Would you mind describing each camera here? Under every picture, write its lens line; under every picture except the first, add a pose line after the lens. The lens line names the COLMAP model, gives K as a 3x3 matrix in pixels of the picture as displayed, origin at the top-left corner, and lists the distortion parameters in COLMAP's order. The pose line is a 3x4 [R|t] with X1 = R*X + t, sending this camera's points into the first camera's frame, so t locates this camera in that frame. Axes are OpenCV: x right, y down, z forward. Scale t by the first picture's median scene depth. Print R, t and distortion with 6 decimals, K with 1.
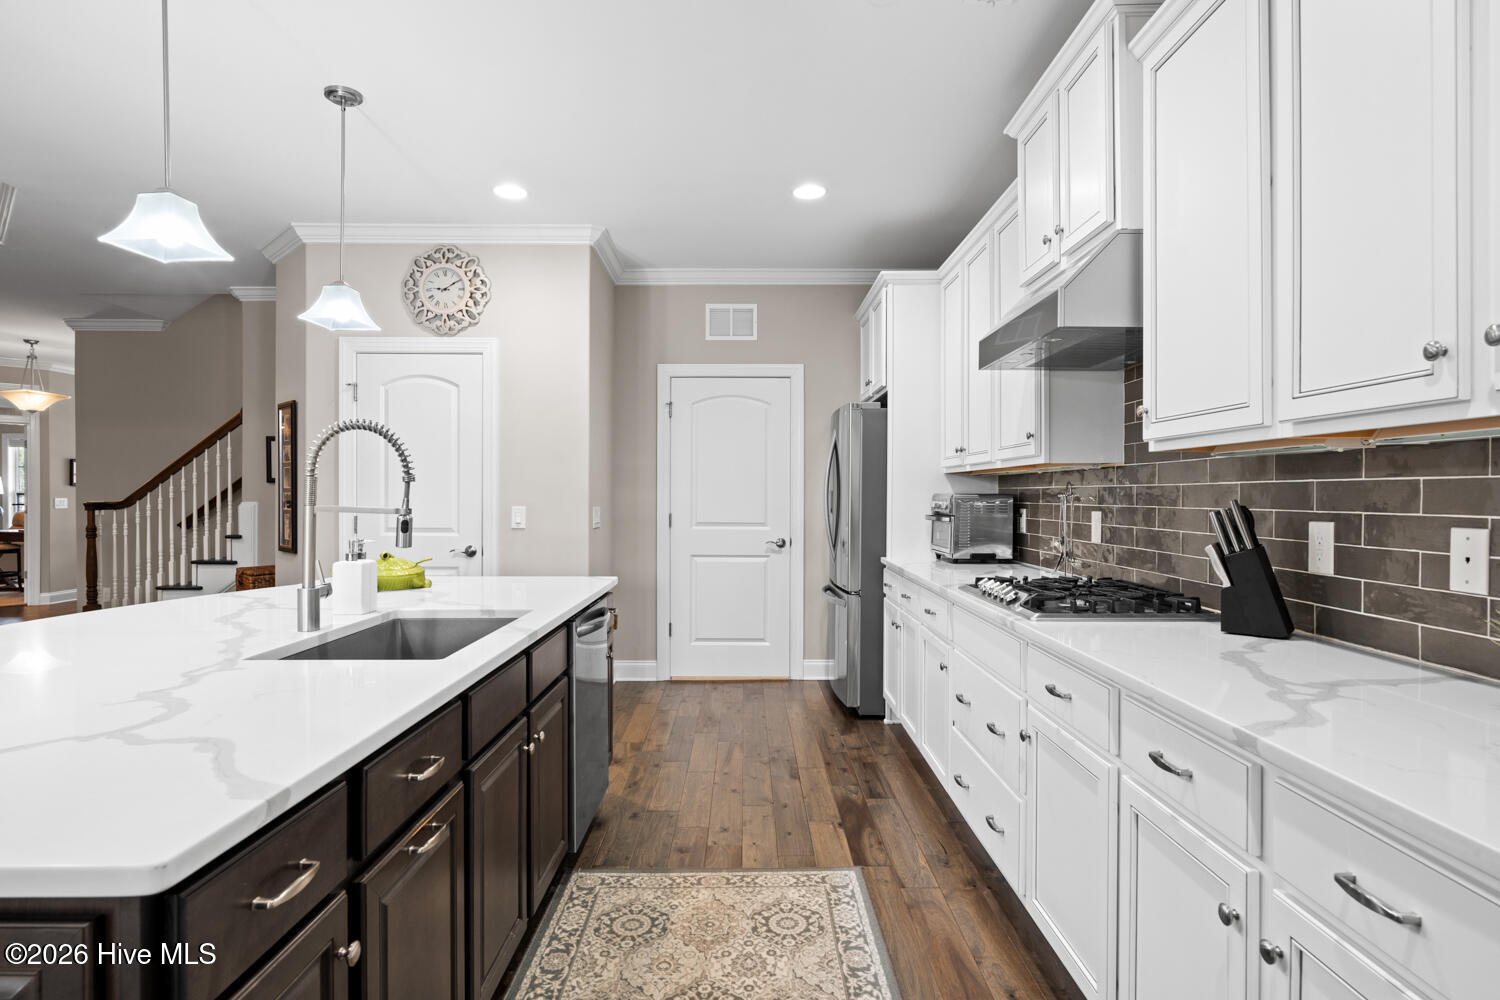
lens RADIAL K [[777.0, 0, 751.0], [0, 777.0, 498.1], [0, 0, 1]] dist [-0.000383, 0.000014]
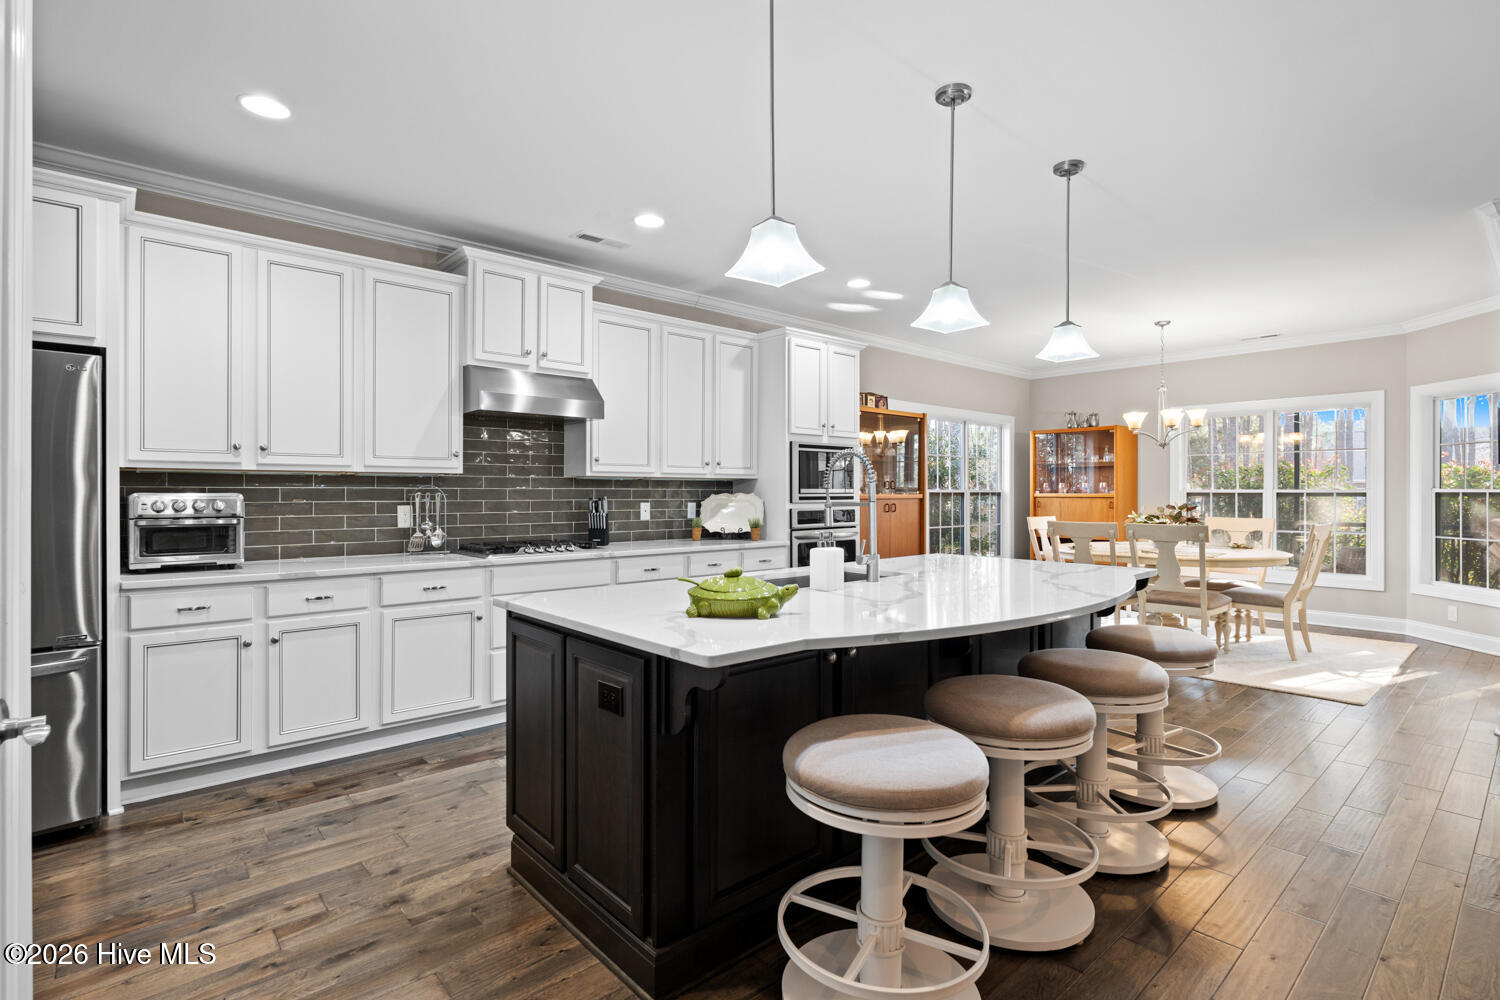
lens RADIAL K [[730.9, 0, 749.6], [0, 730.9, 496.4], [0, 0, 1]] dist [0.003574, 0.000160]
pose [[-0.660715, -0.002030, 0.750634, -0.880930], [0.001325, 0.999992, 0.003870, -0.002225], [-0.750636, 0.003552, -0.660707, 1.253492]]
